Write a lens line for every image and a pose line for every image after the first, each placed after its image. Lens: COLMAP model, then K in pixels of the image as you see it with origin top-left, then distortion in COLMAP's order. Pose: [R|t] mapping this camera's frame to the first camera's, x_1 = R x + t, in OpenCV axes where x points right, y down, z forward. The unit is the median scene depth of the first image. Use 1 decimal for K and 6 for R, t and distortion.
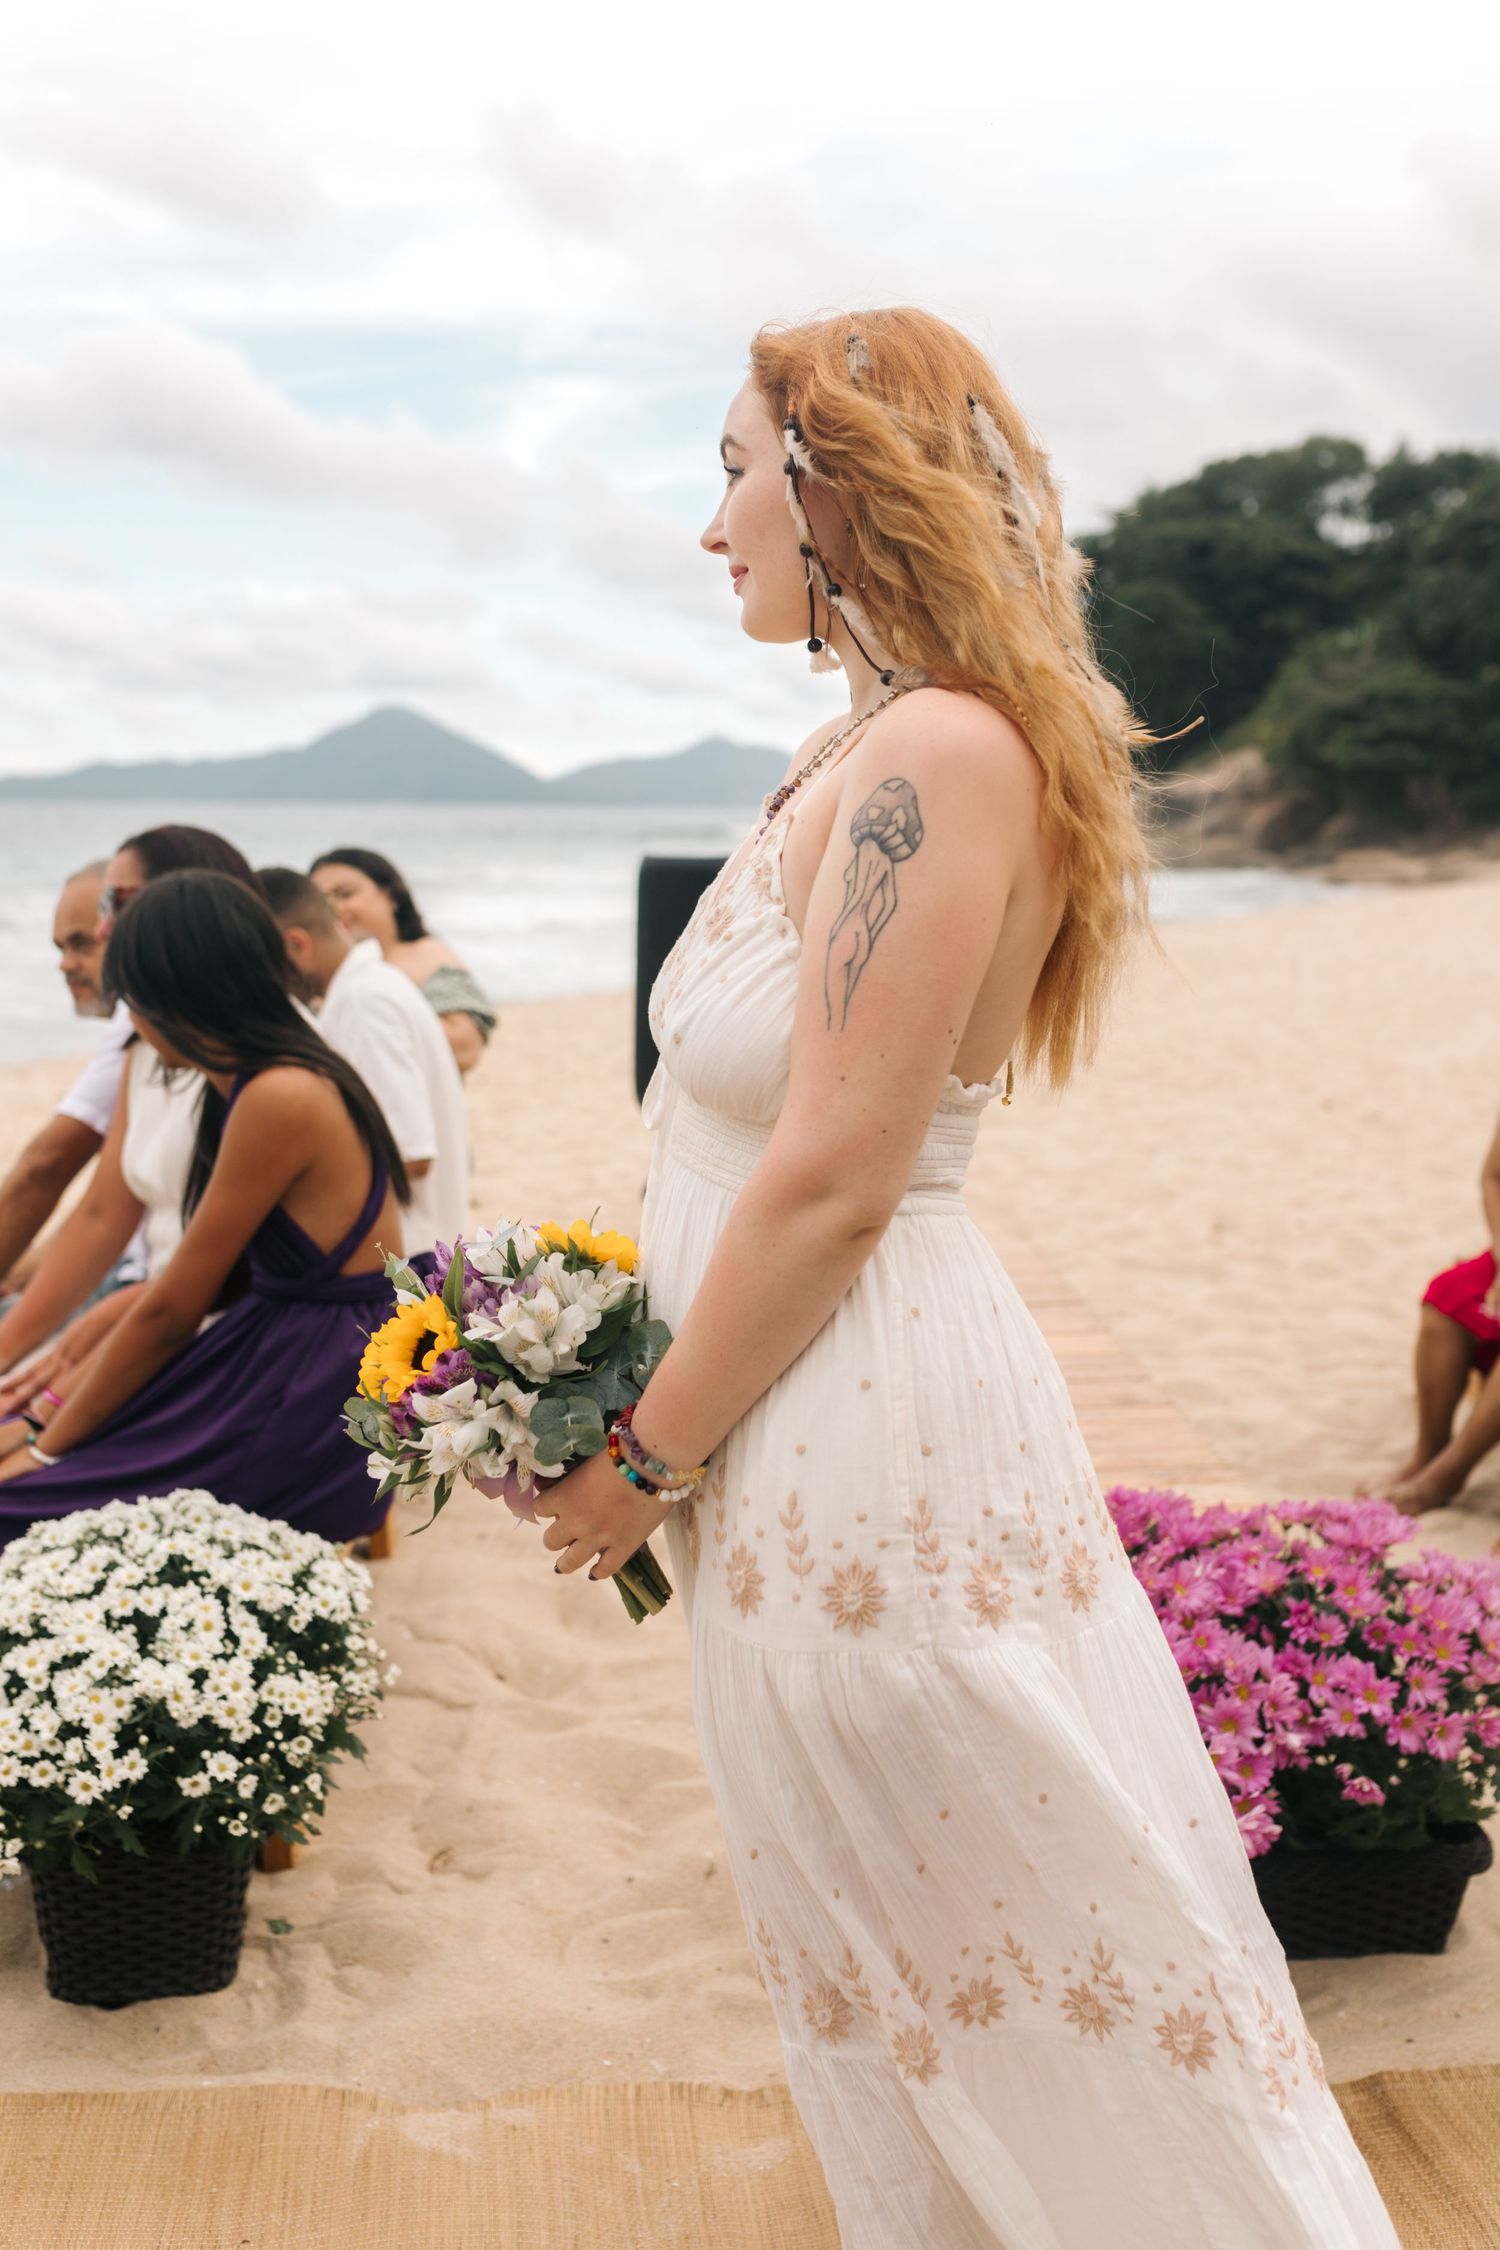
lens RADIAL K [[2147.0, 0, 750.0], [0, 2147.0, 1125.0], [0, 0, 1]] dist [0.001815, 0.010198]
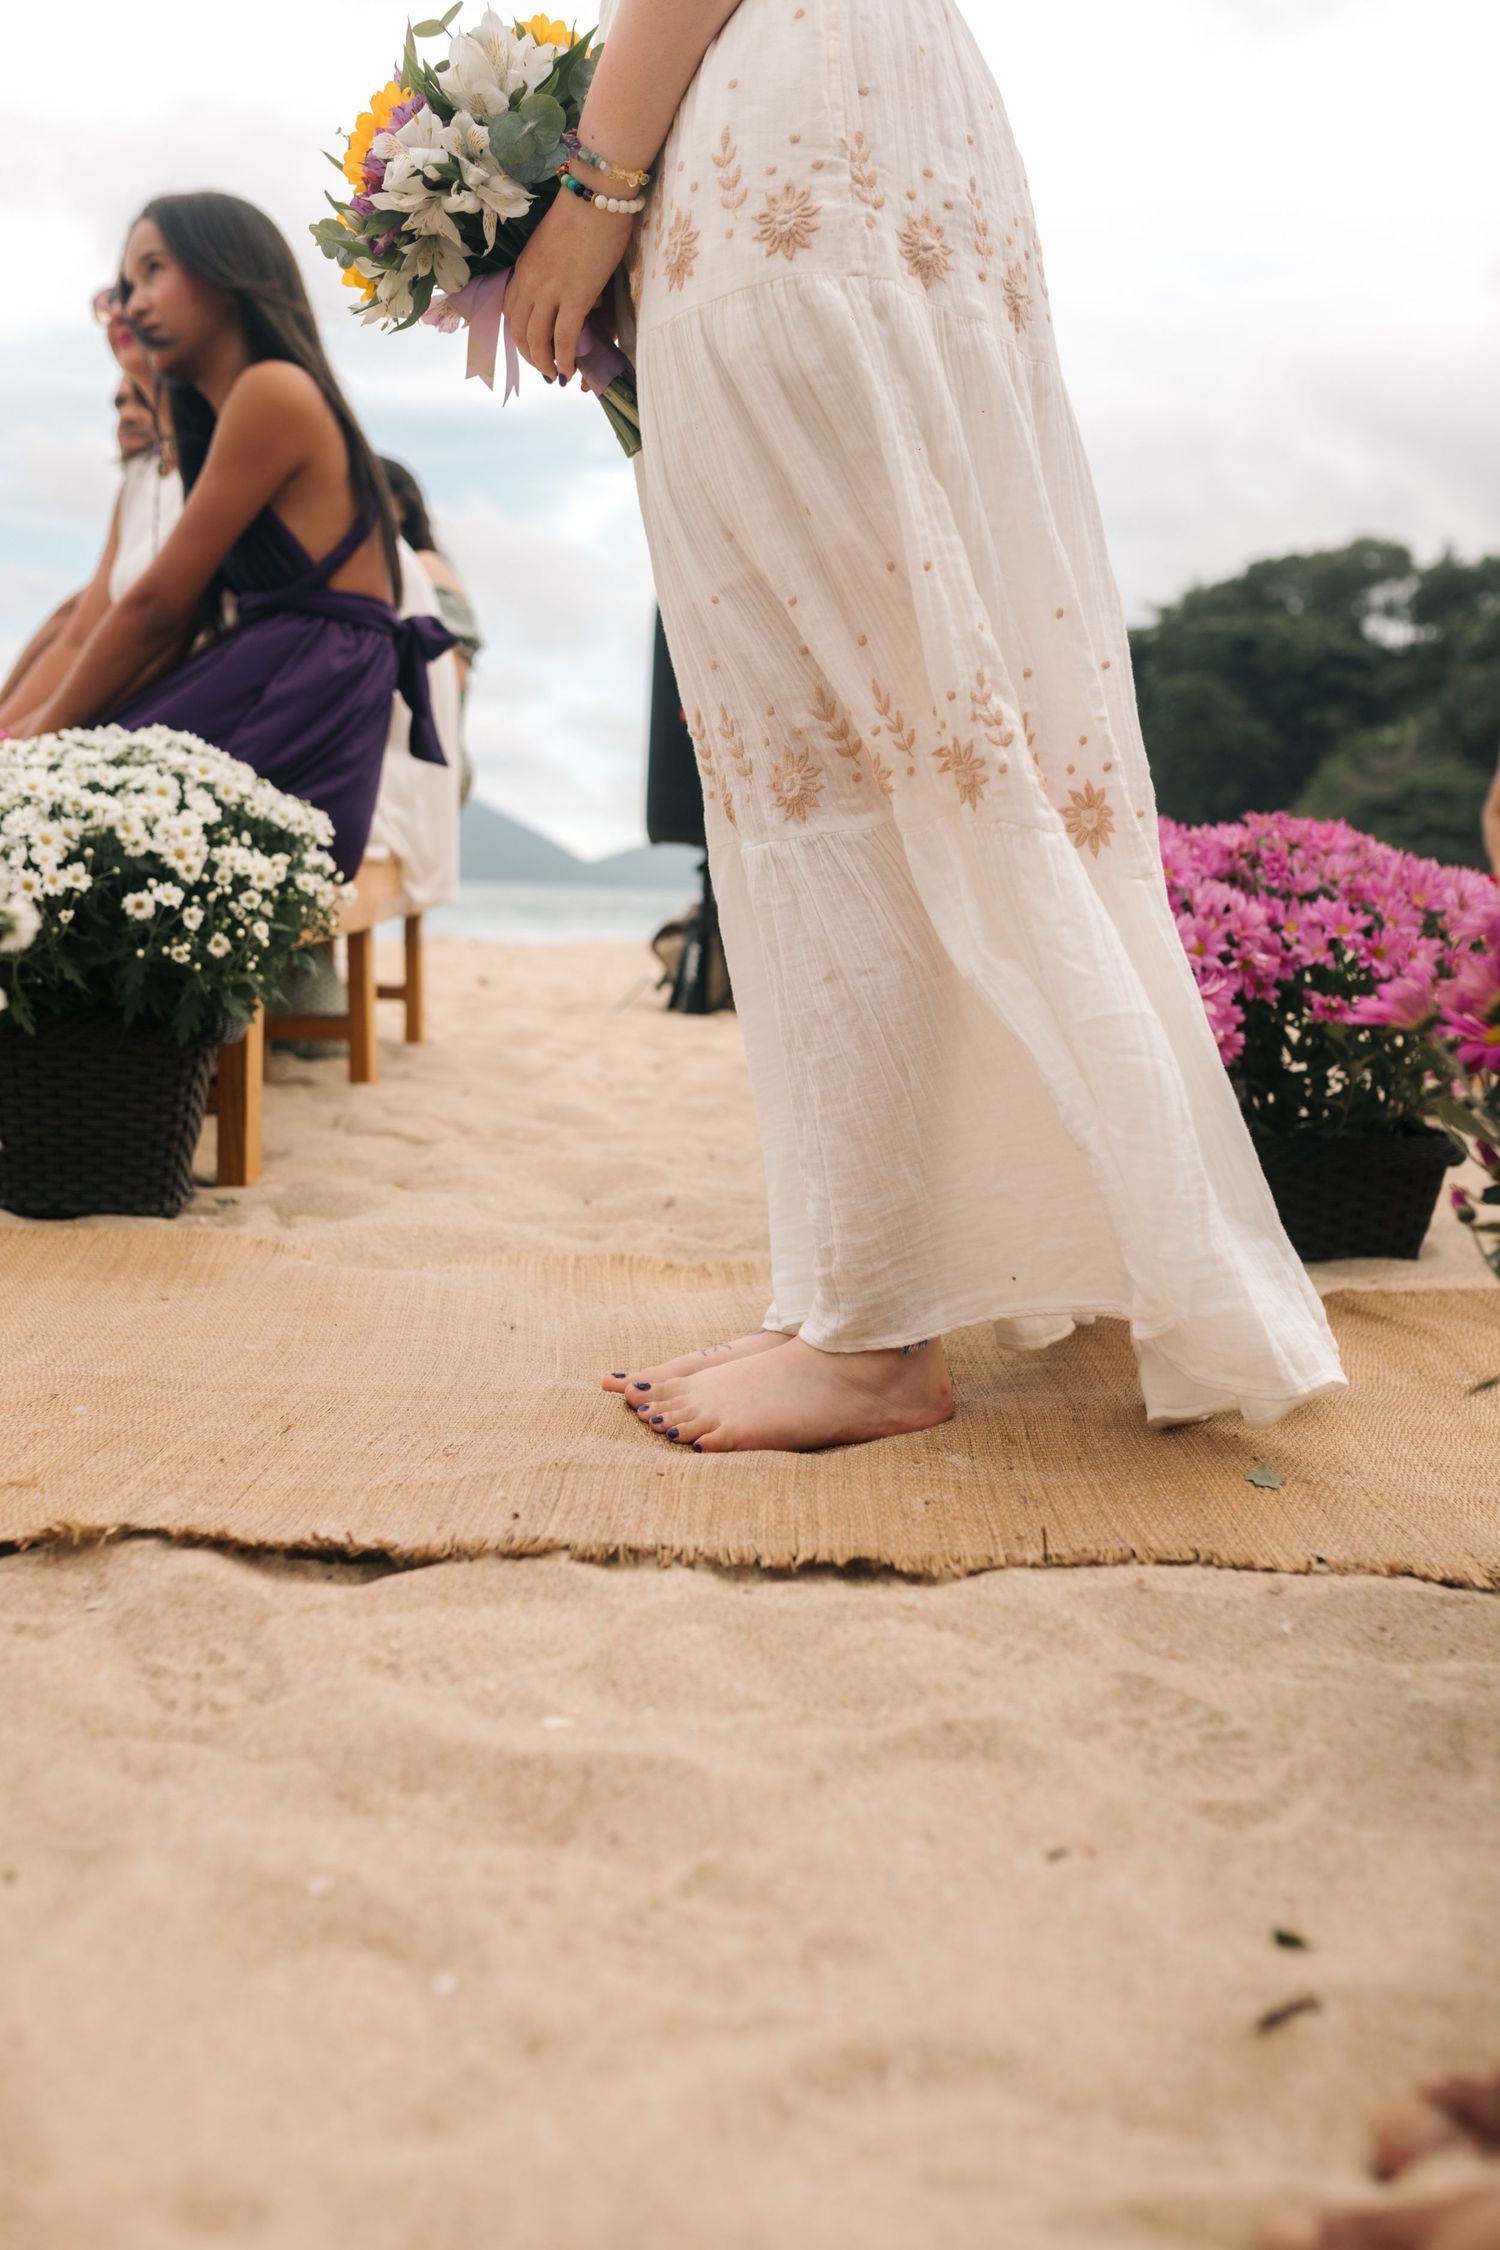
lens RADIAL K [[2147.0, 0, 750.0], [0, 2147.0, 1125.0], [0, 0, 1]] dist [0.001815, 0.010198]
pose [[0.999332, 0.033606, -0.014392, 0.038337], [-0.034134, 0.998688, -0.038166, 0.428891], [0.013090, 0.038632, 0.999168, 0.023378]]
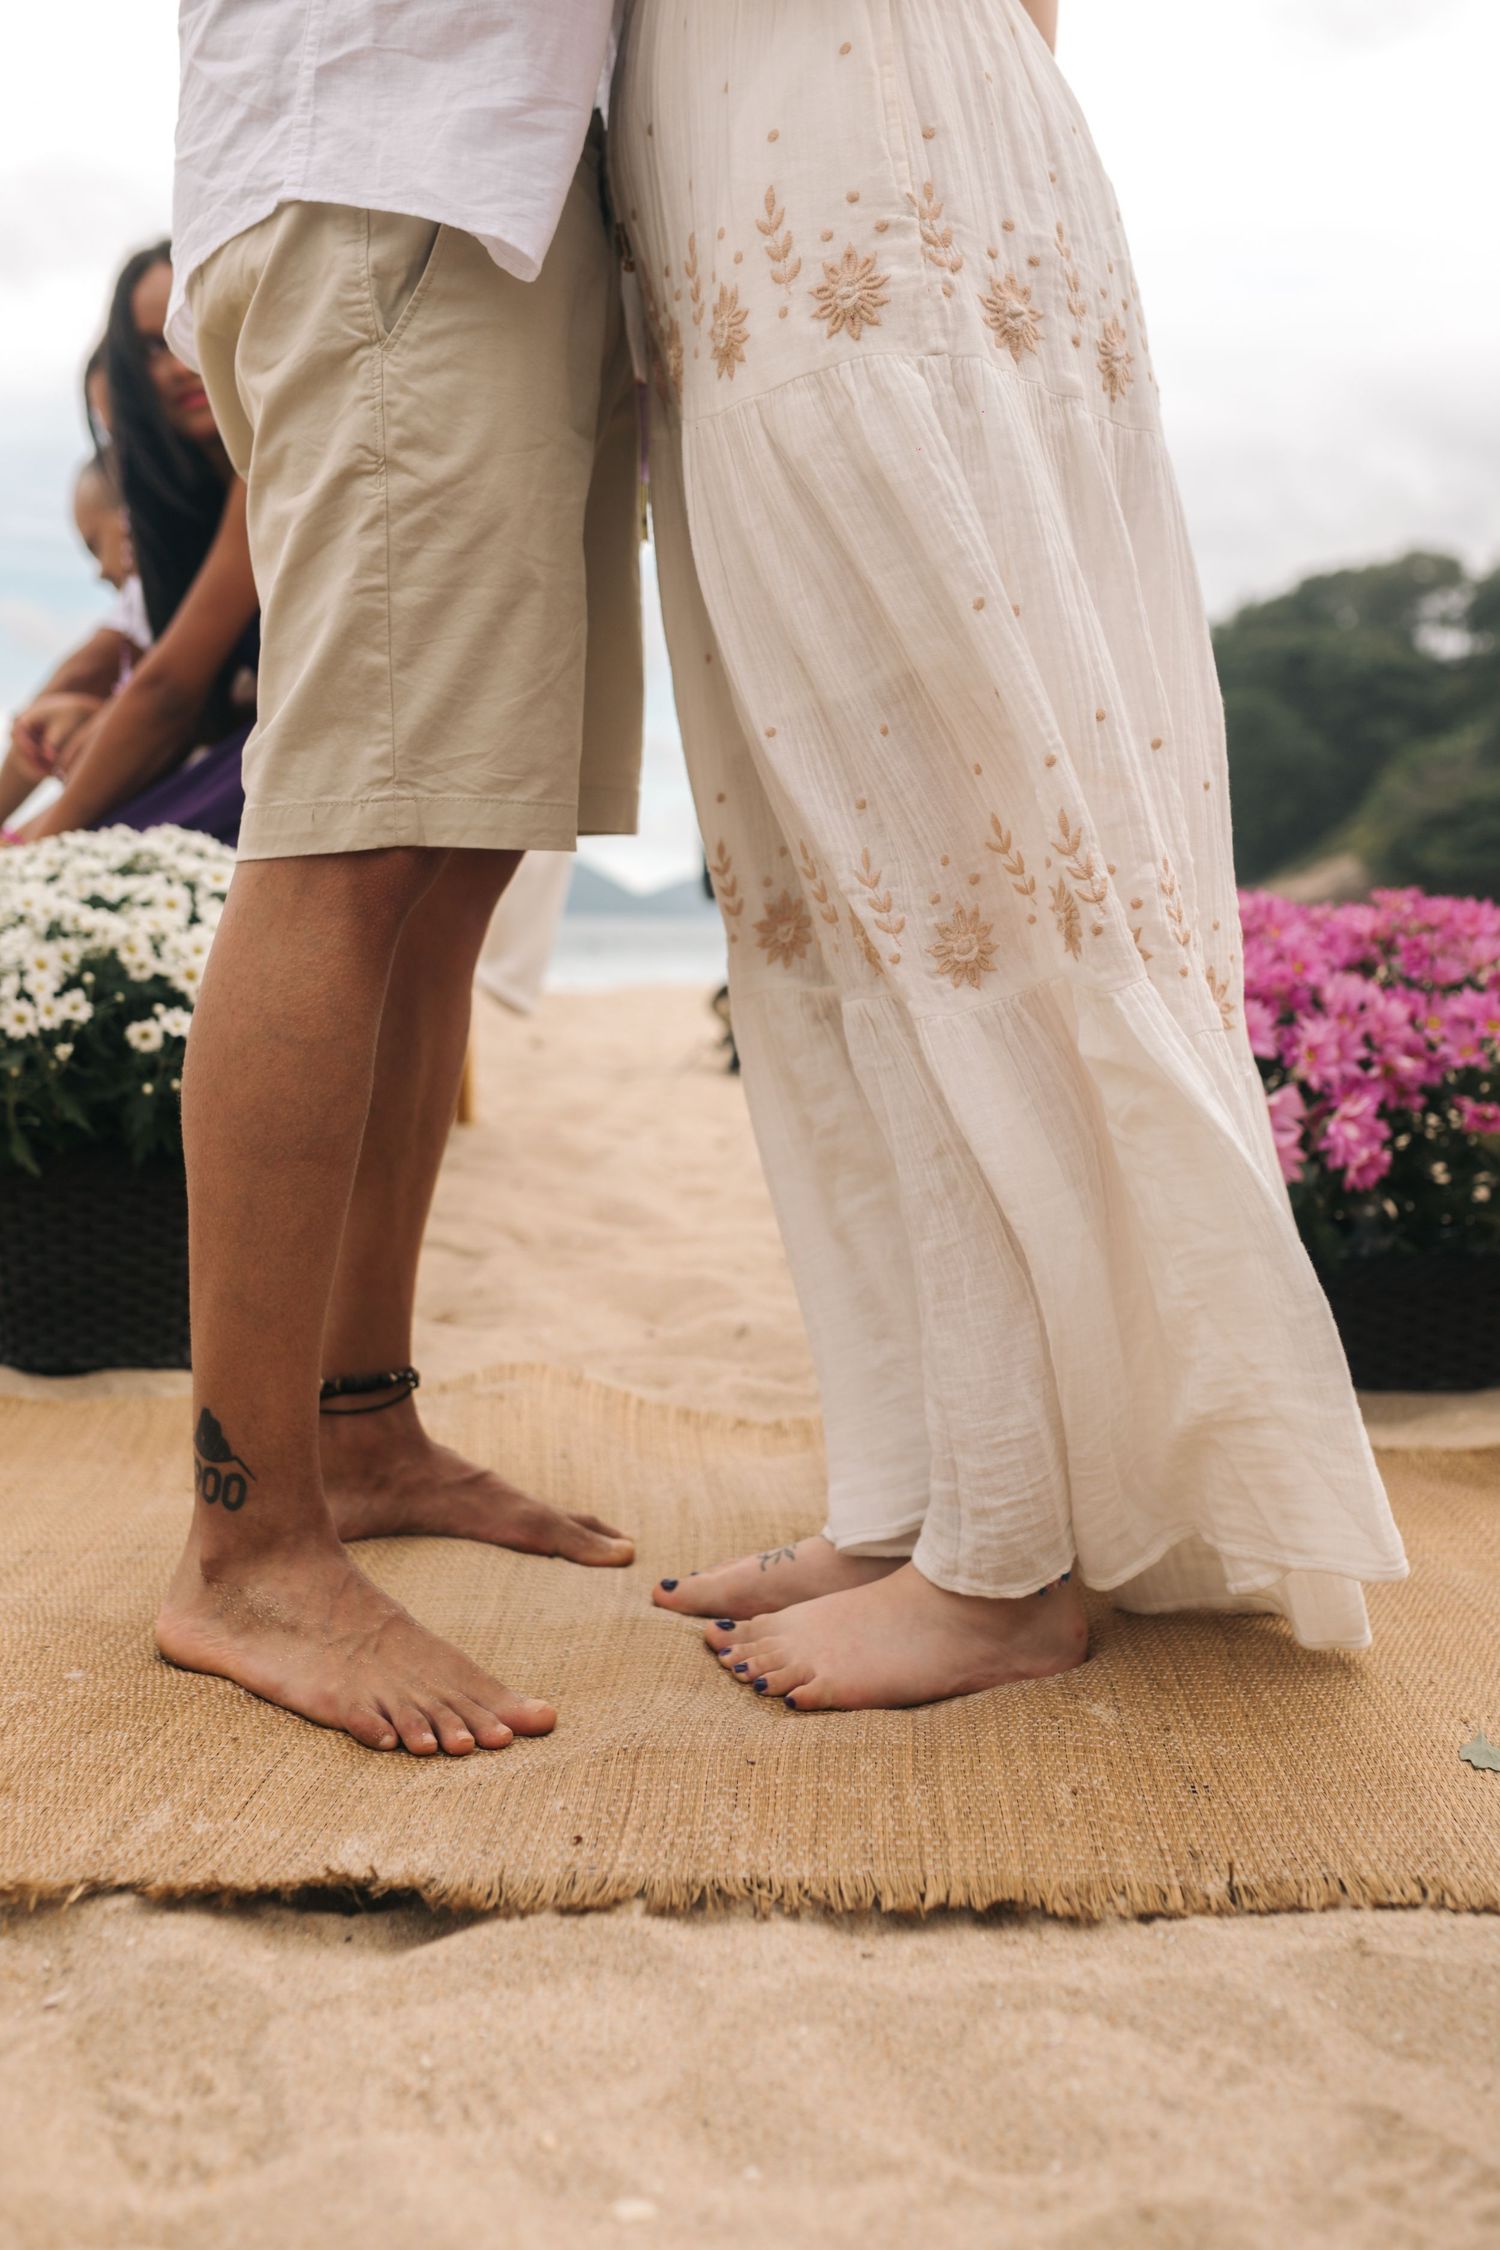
lens RADIAL K [[2155.8, 0, 758.4], [0, 2155.8, 1132.7], [0, 0, 1]] dist [0.002760, 0.003441]
pose [[0.999214, 0.011809, -0.037838, 0.026337], [-0.013609, 0.998771, -0.047666, 0.379496], [0.037229, 0.048144, 0.998146, 0.126256]]
